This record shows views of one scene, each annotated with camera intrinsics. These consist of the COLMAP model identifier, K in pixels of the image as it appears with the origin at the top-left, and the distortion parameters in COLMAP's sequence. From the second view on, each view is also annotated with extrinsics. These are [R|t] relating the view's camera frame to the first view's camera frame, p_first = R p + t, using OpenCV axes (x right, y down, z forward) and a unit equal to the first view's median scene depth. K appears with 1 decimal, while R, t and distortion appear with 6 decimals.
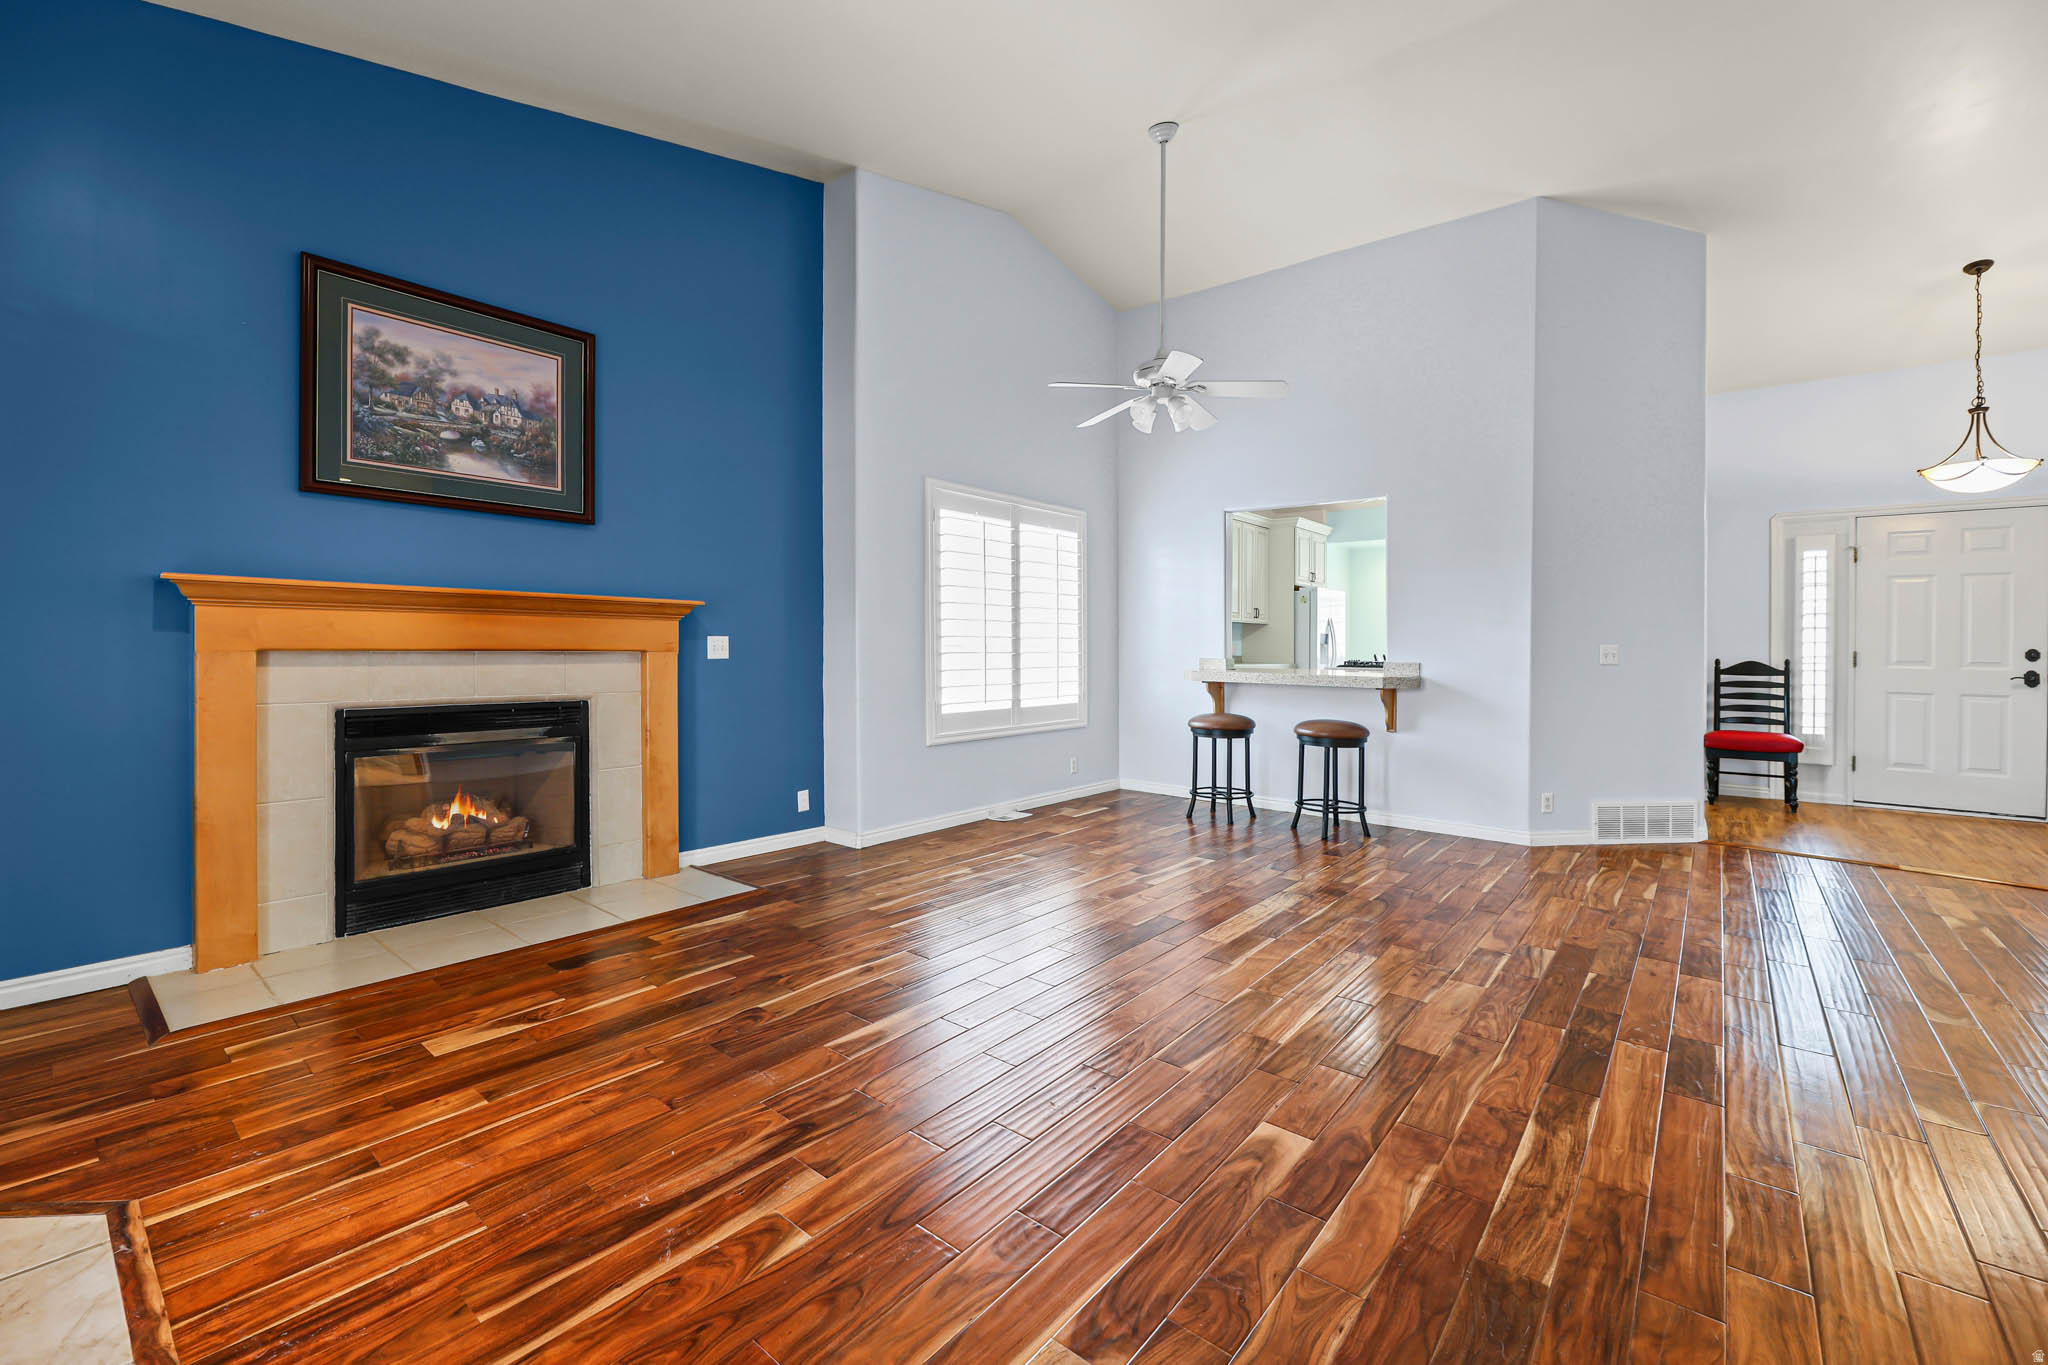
lens RADIAL K [[853.0, 0, 1028.6], [0, 853.0, 652.7], [0, 0, 1]] dist [-0.002319, -0.000099]
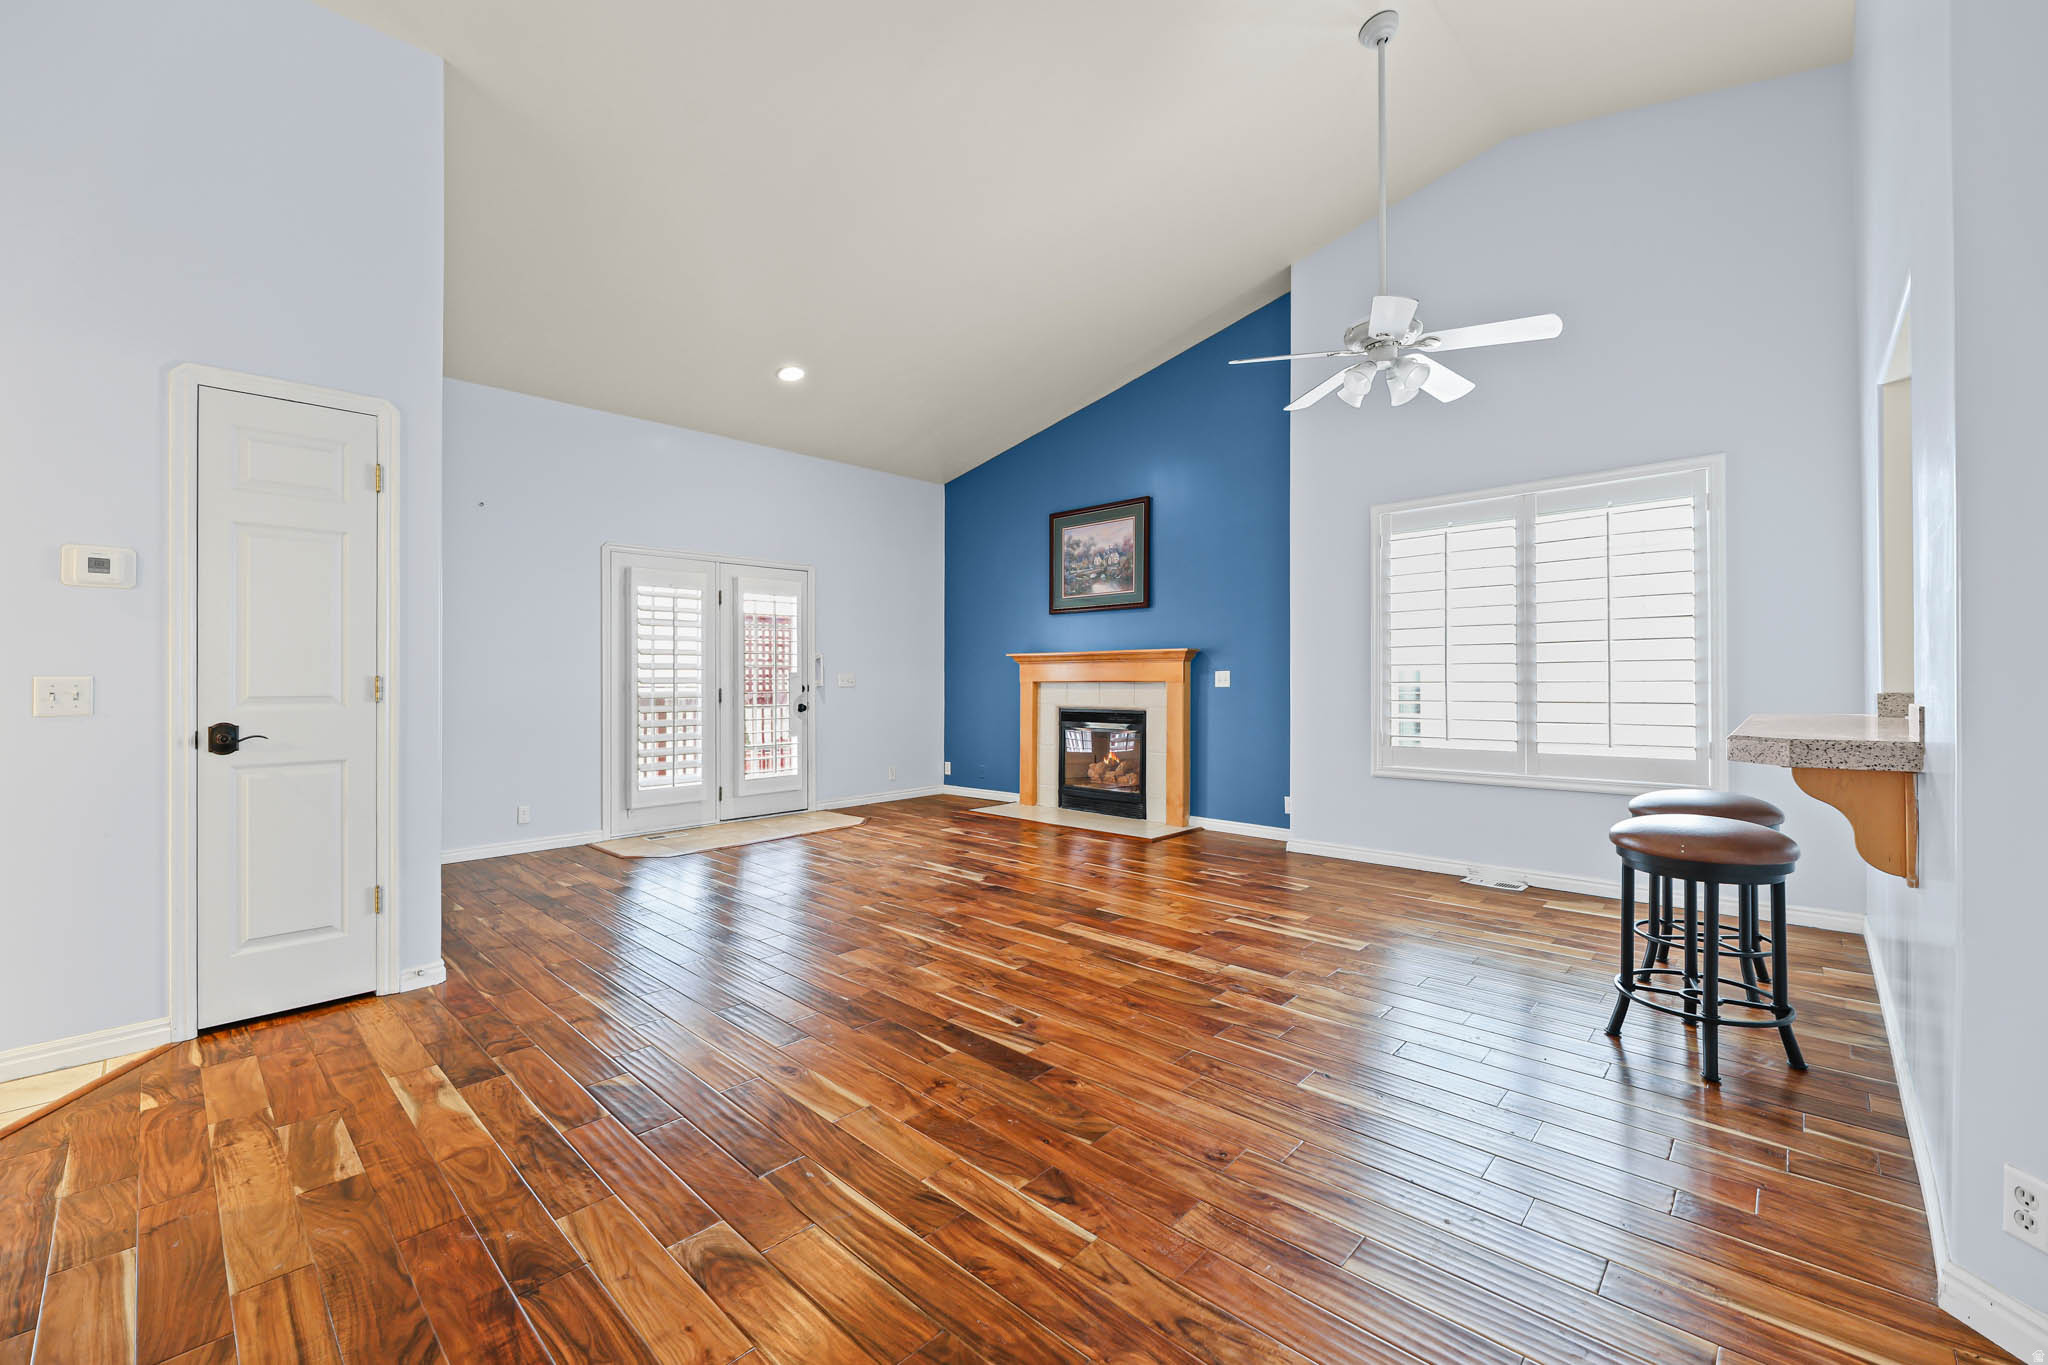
lens RADIAL K [[826.1, 0, 1024.0], [0, 826.1, 682.5], [0, 0, 1]] dist [-0.001448, -0.000044]
pose [[-0.074869, -0.005656, -0.997177, 1.216439], [-0.003636, 0.999979, -0.005399, 0.009468], [0.997187, 0.003222, -0.074888, 0.927360]]
